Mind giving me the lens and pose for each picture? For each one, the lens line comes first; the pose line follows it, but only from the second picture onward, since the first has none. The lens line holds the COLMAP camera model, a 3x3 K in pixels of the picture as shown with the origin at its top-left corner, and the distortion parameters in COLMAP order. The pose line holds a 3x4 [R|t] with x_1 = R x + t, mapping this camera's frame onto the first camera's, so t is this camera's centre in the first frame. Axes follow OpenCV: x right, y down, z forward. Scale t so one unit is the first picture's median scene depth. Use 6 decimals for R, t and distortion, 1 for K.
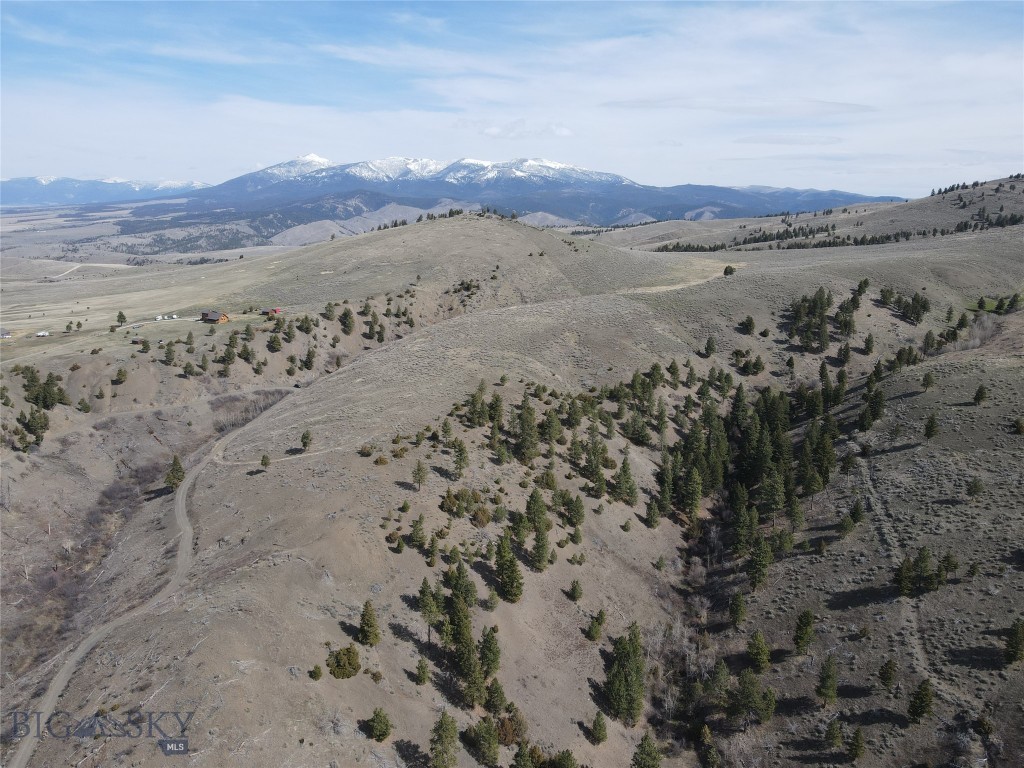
lens RADIAL K [[748.5, 0, 516.8], [0, 748.5, 386.8], [0, 0, 1]] dist [0.008193, 0.017198]
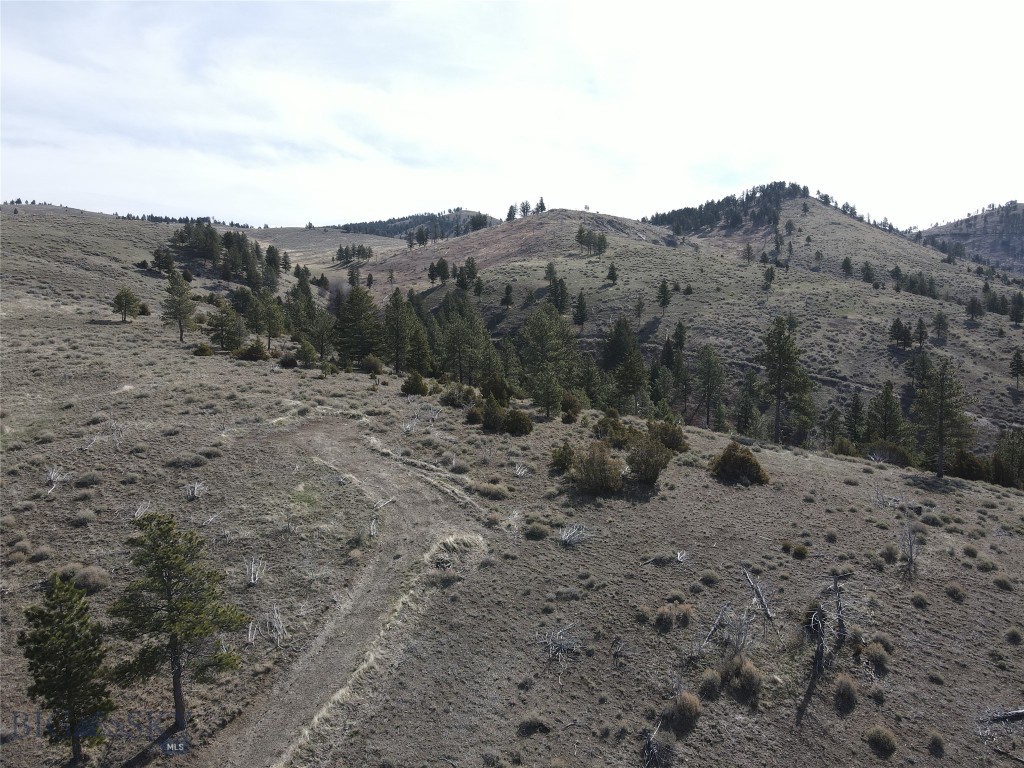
lens RADIAL K [[748.5, 0, 514.7], [0, 748.5, 383.4], [0, 0, 1]] dist [0.008193, 0.017198]
pose [[0.206504, -0.126253, 0.970266, -0.238088], [0.224469, 0.971305, 0.078613, 0.028439], [-0.952350, 0.201561, 0.228918, 0.610728]]
